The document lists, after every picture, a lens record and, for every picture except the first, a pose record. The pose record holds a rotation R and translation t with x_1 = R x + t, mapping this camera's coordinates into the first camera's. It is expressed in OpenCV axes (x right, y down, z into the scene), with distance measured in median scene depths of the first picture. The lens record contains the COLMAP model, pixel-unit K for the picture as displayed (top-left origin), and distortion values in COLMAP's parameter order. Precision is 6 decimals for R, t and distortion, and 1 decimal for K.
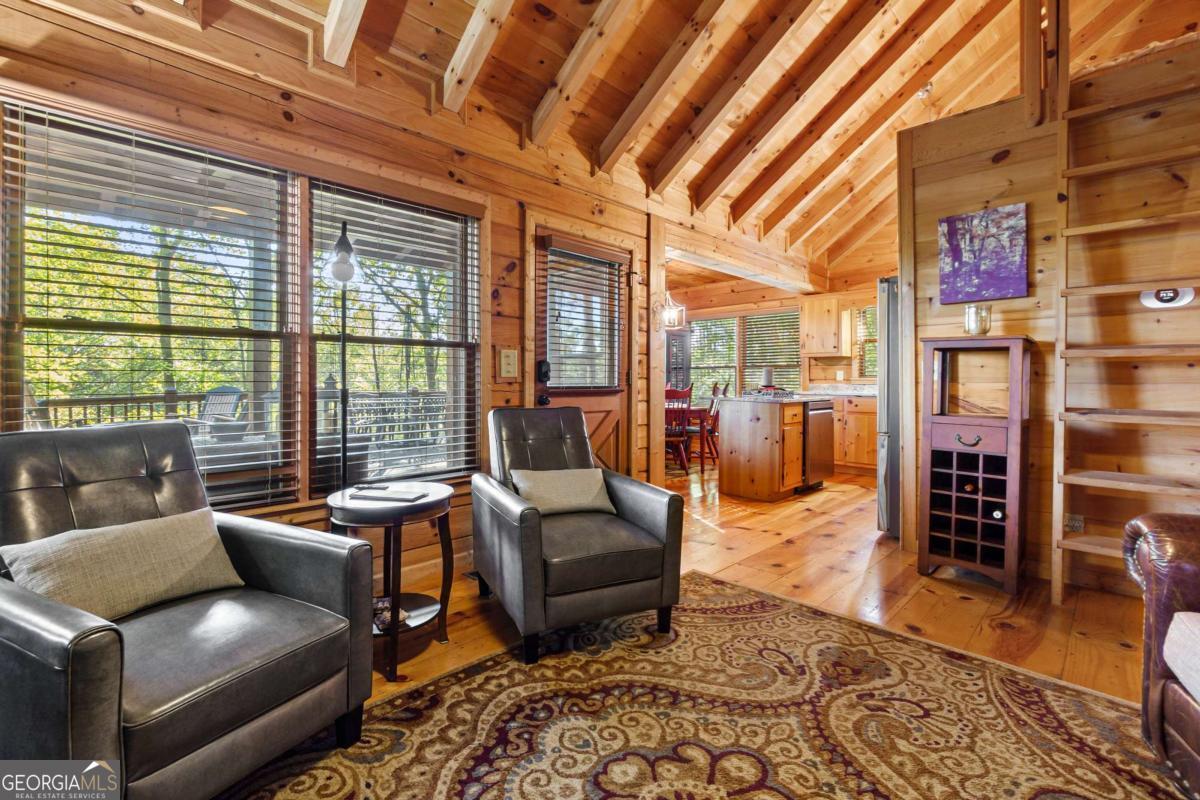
lens RADIAL K [[525.7, 0, 599.7], [0, 525.7, 377.7], [0, 0, 1]] dist [-0.004079, -0.000136]
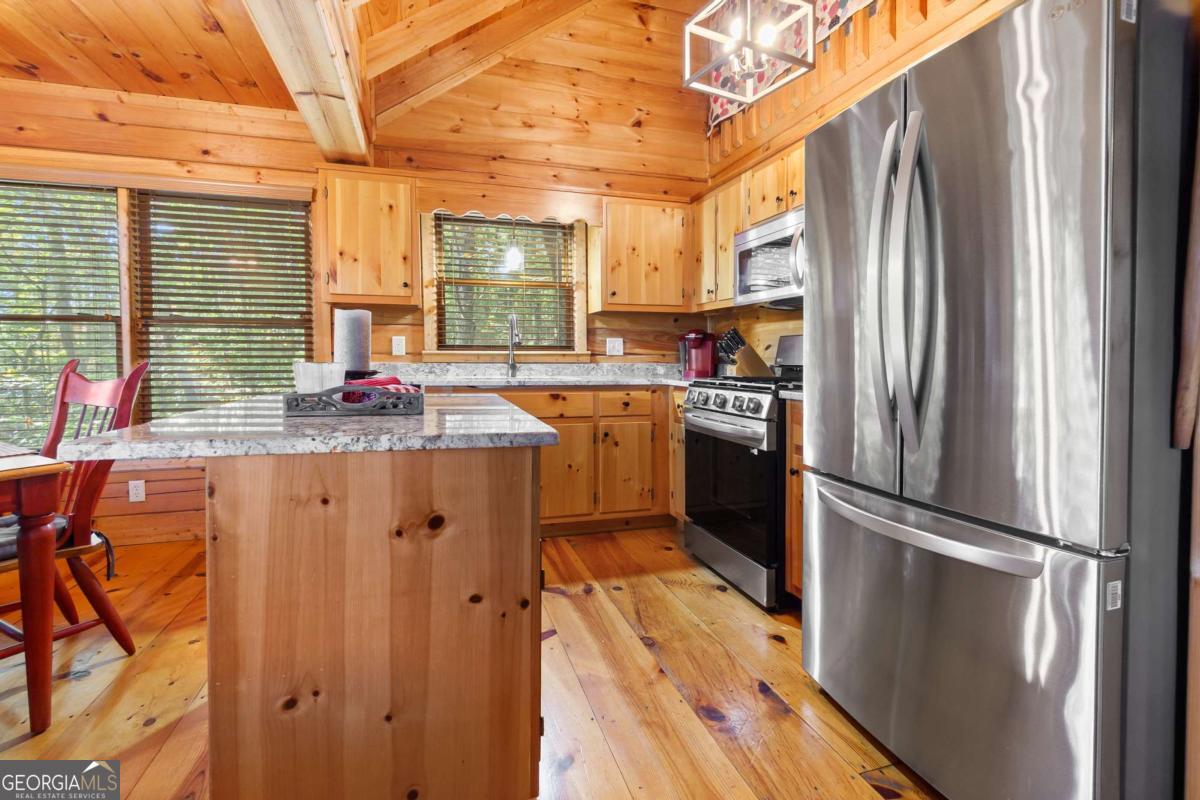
lens RADIAL K [[525.7, 0, 587.0], [0, 525.7, 385.8], [0, 0, 1]] dist [-0.004079, -0.000136]
pose [[0.485015, -0.047939, 0.873191, 0.259036], [-0.008050, 0.998209, 0.059274, 0.008905], [-0.874469, -0.035778, 0.483760, 1.558748]]
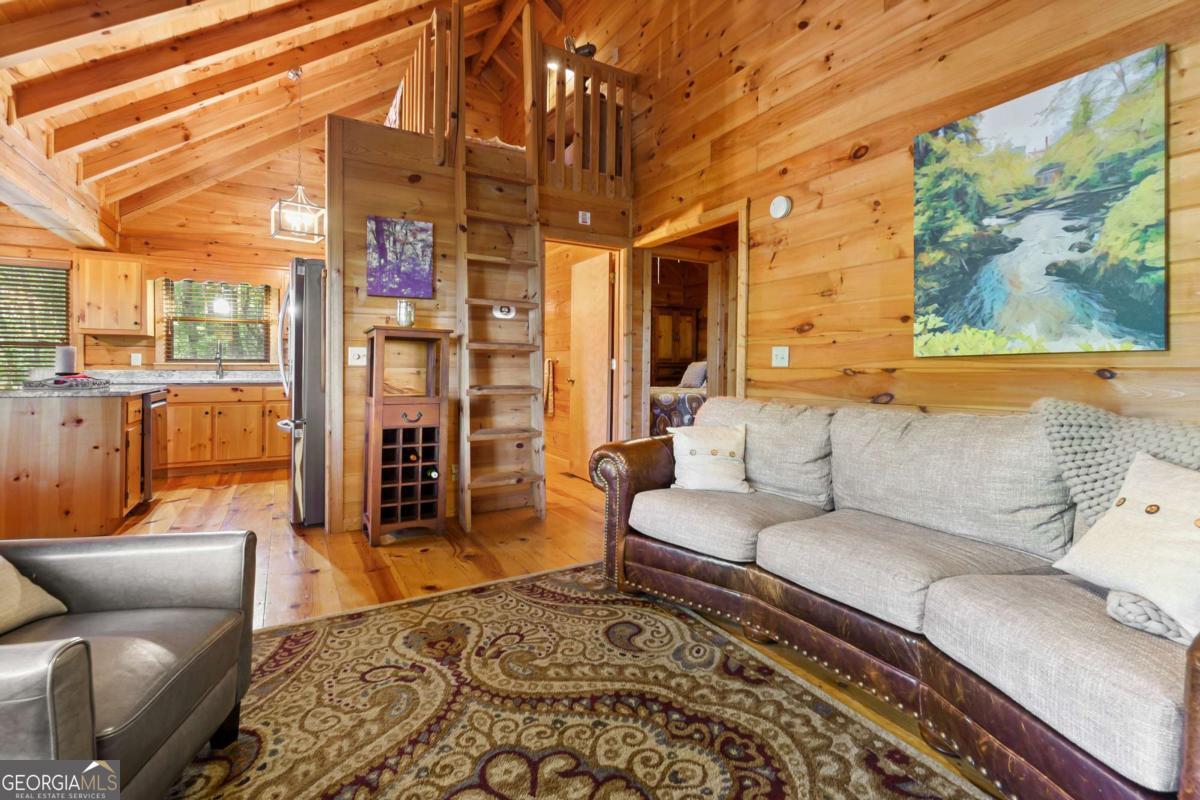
lens RADIAL K [[525.7, 0, 585.4], [0, 525.7, 372.7], [0, 0, 1]] dist [-0.004079, -0.000136]
pose [[0.274785, -0.011432, 0.961438, -0.323123], [-0.005985, 0.999890, 0.013600, 0.003337], [-0.961487, -0.009491, 0.274686, 0.325691]]
